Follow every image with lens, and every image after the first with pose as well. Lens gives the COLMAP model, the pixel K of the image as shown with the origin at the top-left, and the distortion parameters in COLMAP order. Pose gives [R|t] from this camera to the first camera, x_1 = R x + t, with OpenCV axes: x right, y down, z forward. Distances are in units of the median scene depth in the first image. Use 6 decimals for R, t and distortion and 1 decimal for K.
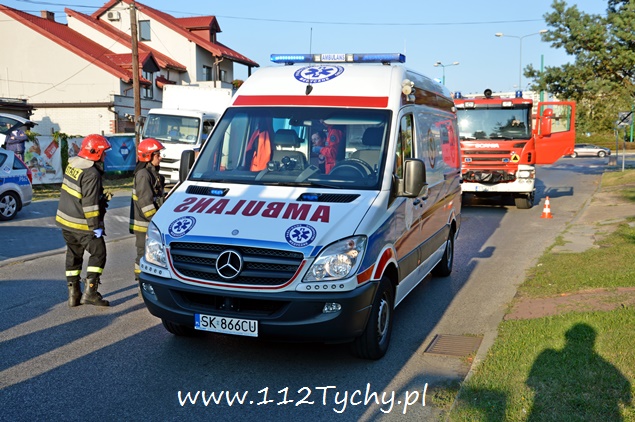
lens RADIAL K [[701.6, 0, 317.5], [0, 701.6, 211.0], [0, 0, 1]] dist [0.003671, 0.674572]
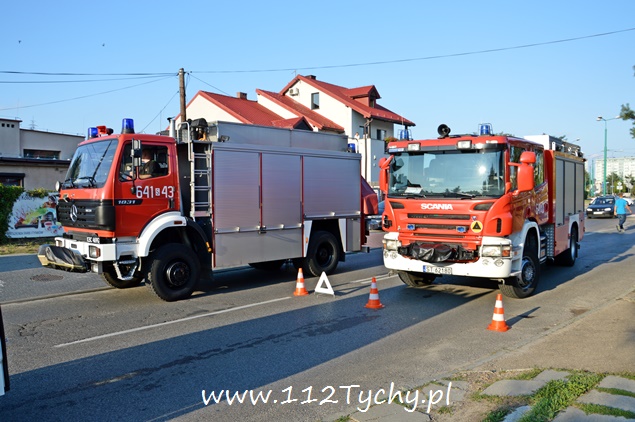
lens RADIAL K [[537.3, 0, 317.5], [0, 537.3, 211.0], [0, 0, 1]] dist [-0.004435, -0.000785]
pose [[0.936289, 0.014874, -0.350915, 0.101288], [-0.034356, 0.998190, -0.049356, -0.018942], [0.349546, 0.058268, 0.935106, 0.152500]]
